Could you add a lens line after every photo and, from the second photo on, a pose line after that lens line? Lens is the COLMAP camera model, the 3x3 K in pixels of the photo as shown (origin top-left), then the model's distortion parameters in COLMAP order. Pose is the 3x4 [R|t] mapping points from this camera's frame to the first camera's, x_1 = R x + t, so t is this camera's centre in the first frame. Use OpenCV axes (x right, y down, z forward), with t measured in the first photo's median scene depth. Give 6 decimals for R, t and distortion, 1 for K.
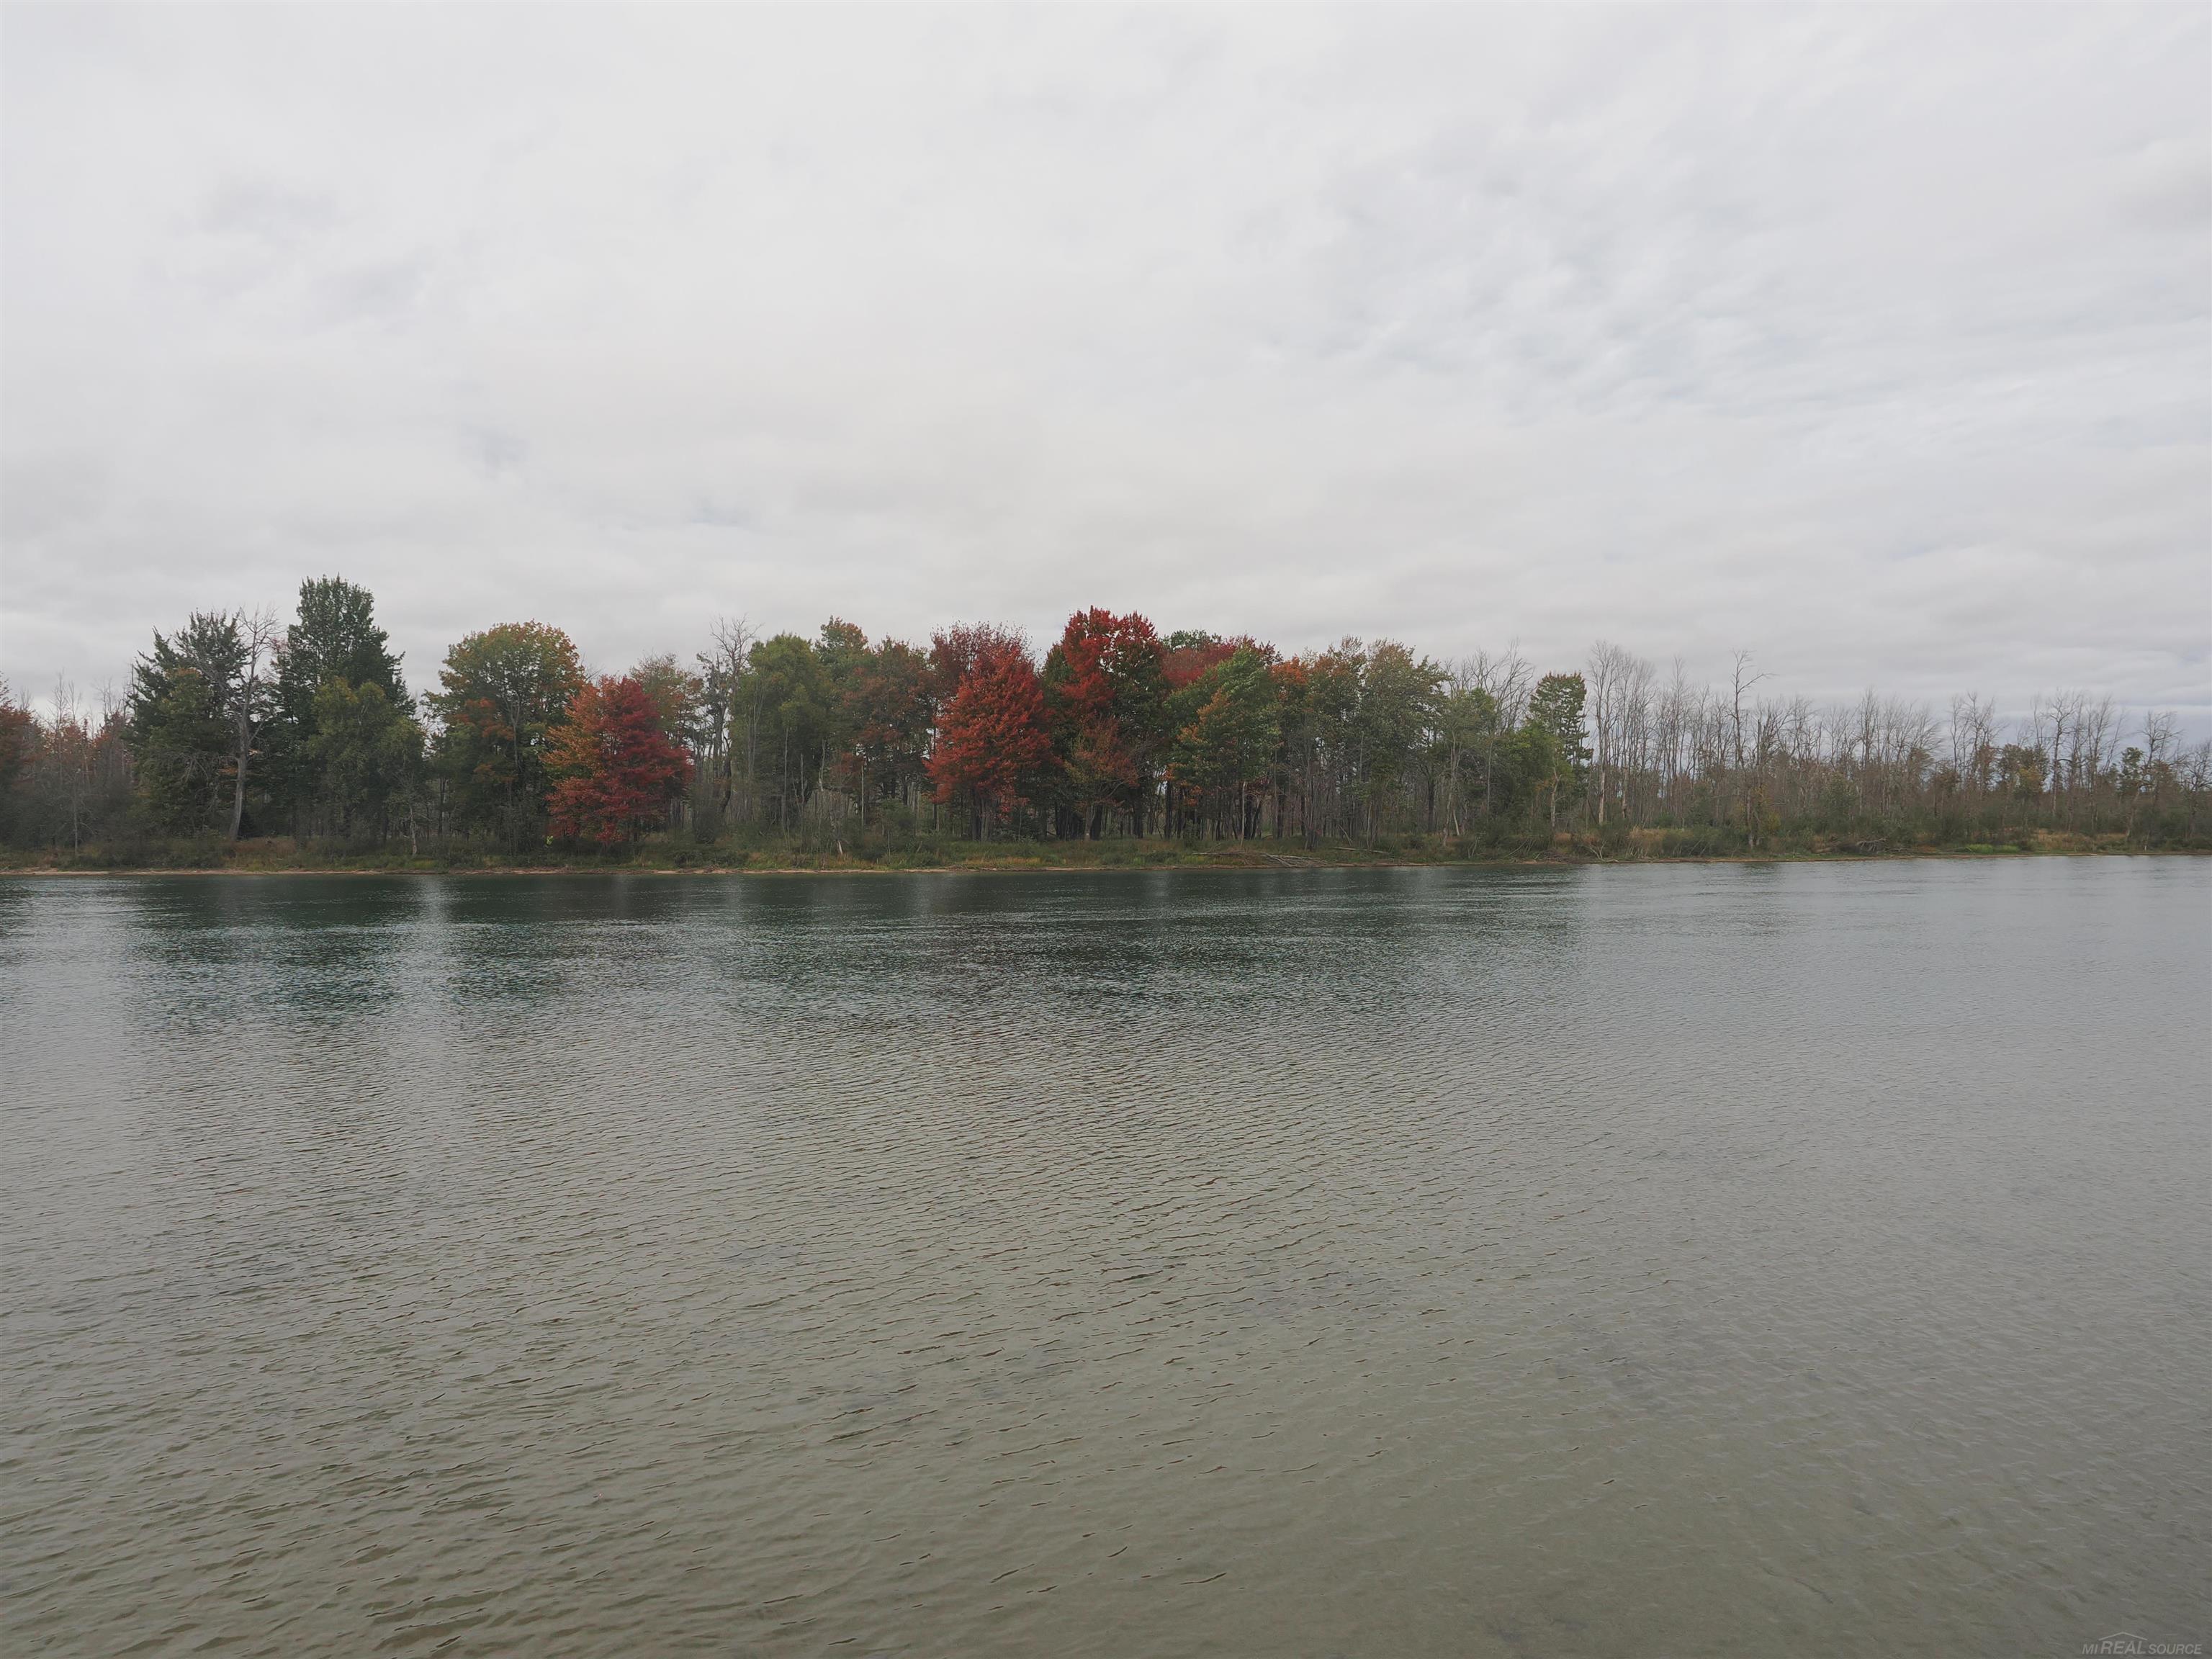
lens RADIAL K [[1595.7, 0, 1105.7], [0, 1595.7, 842.0], [0, 0, 1]] dist [-0.026809, 0.021032]
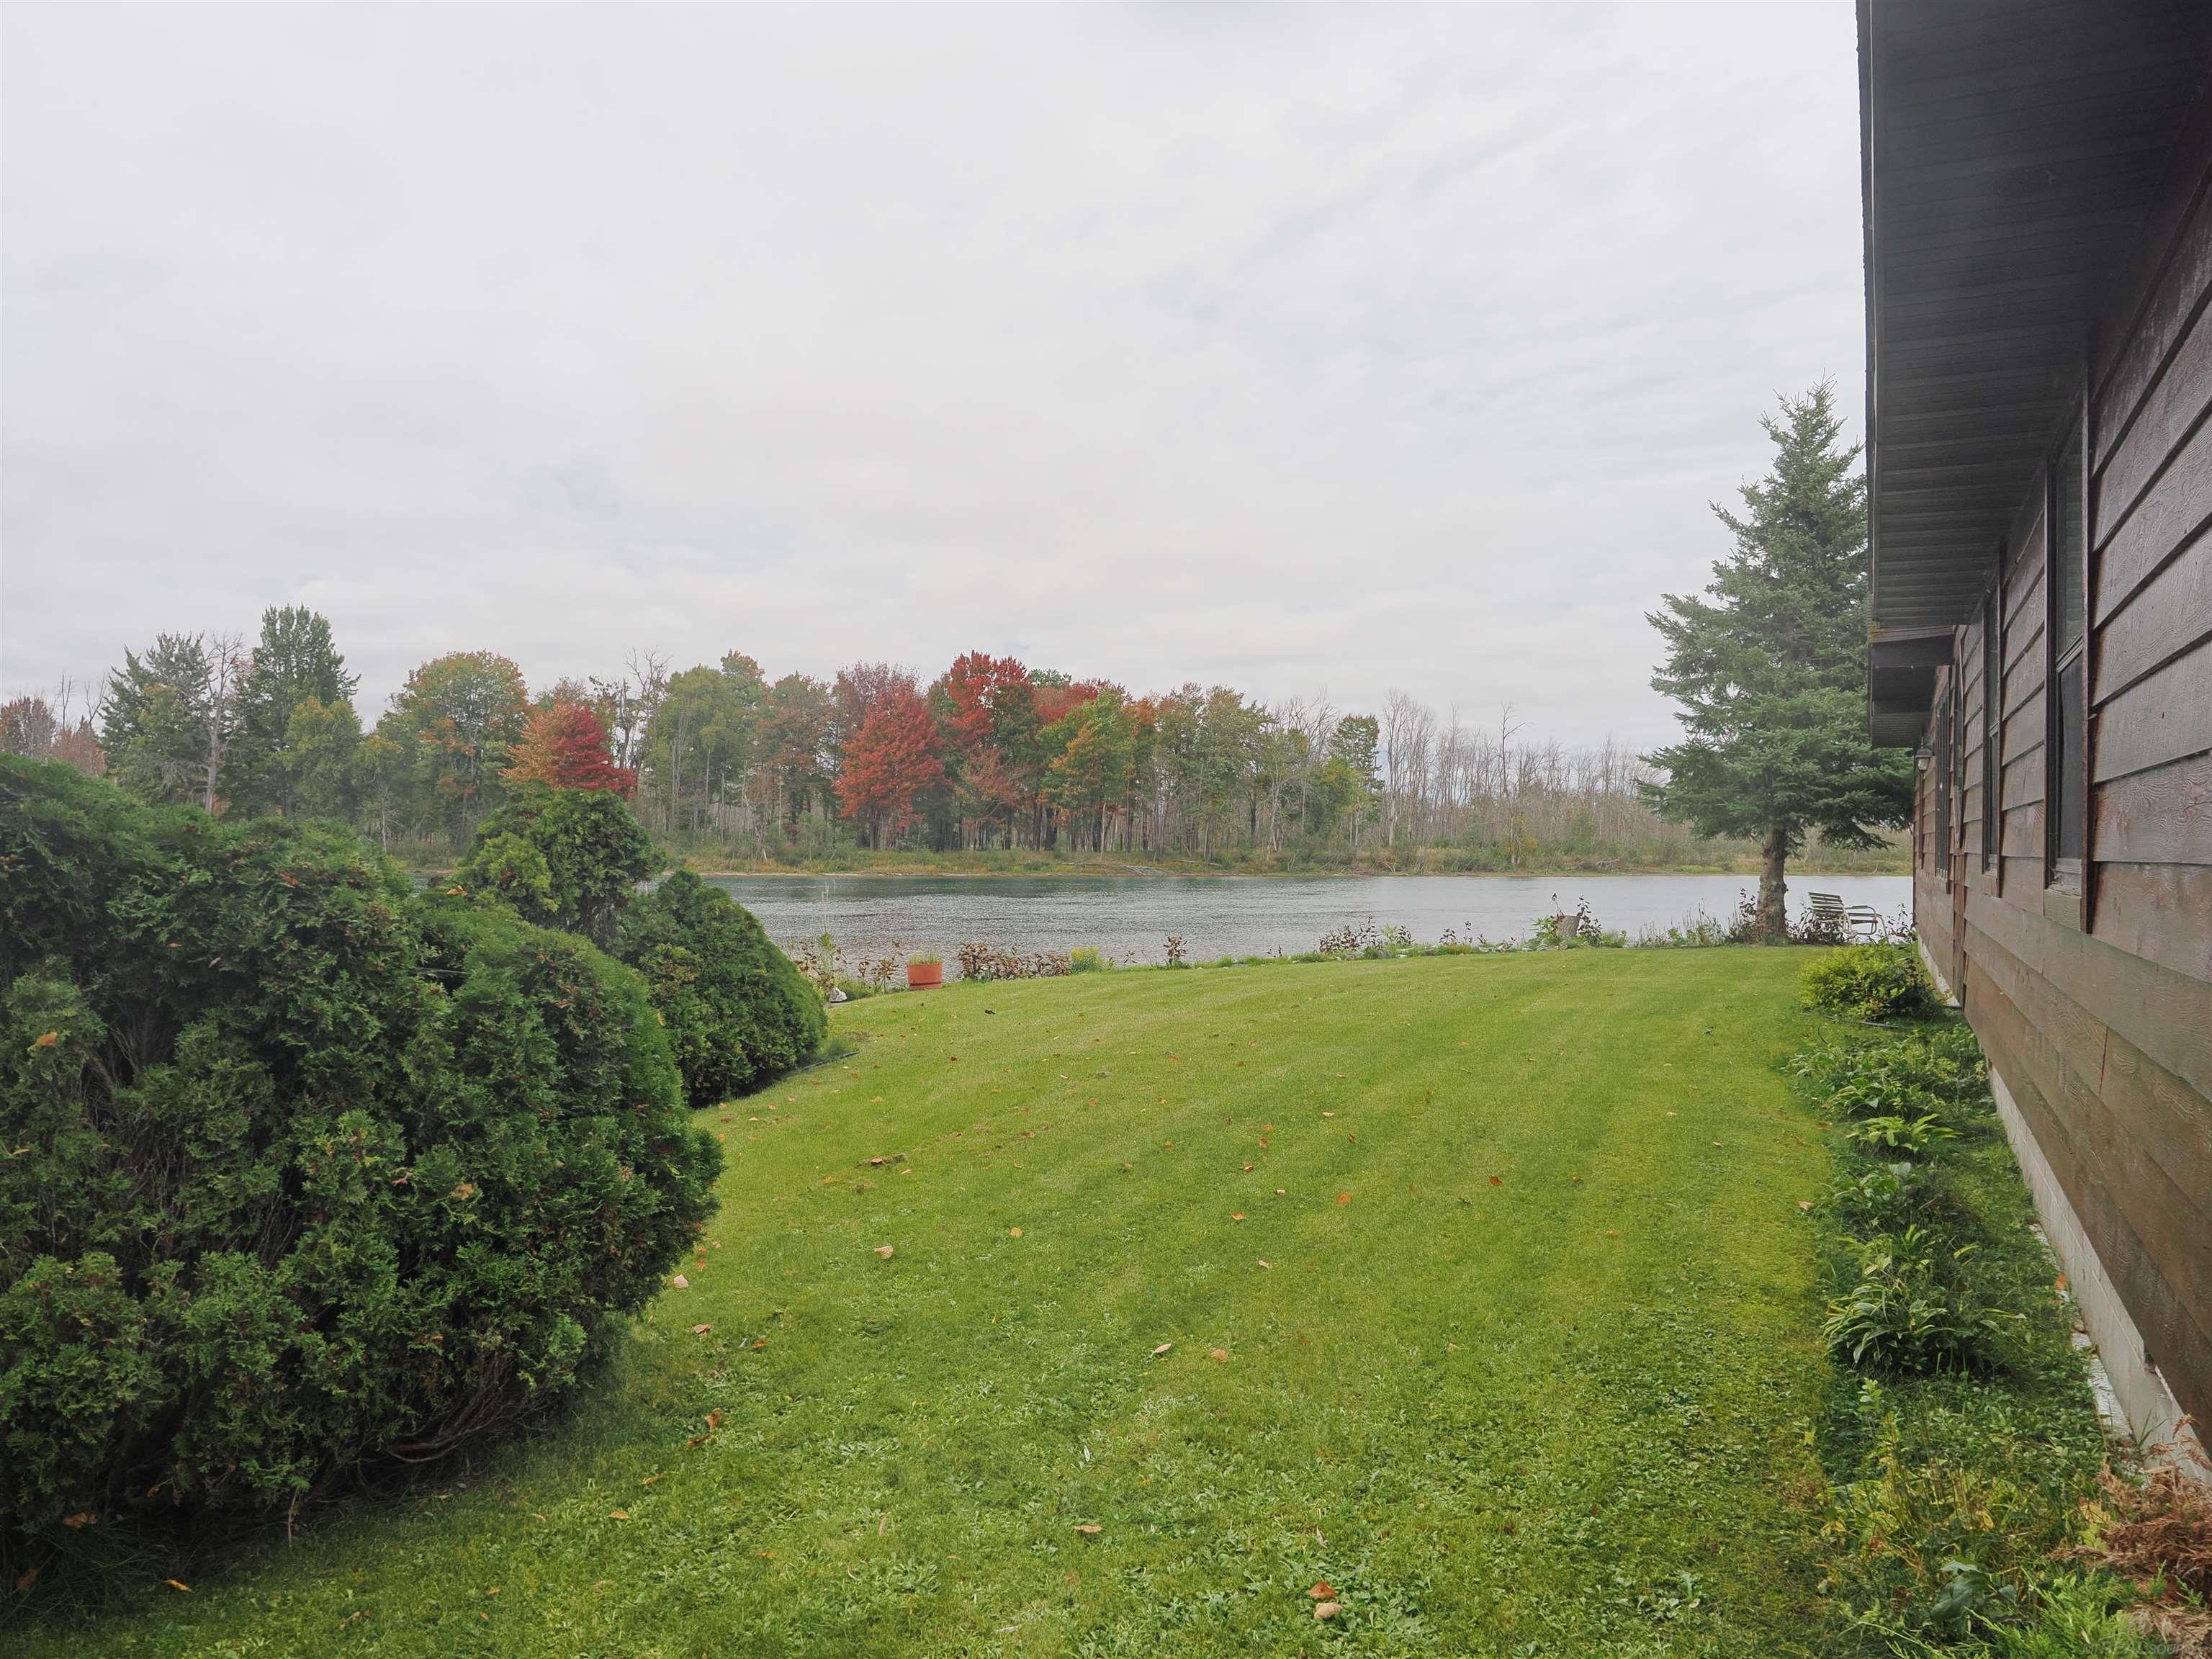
lens RADIAL K [[1595.7, 0, 1102.9], [0, 1595.7, 871.4], [0, 0, 1]] dist [-0.026809, 0.021032]
pose [[0.990500, 0.011951, 0.136990, -0.070903], [-0.013094, 0.999887, 0.007446, 0.003243], [-0.136885, -0.009169, 0.990544, -0.162027]]
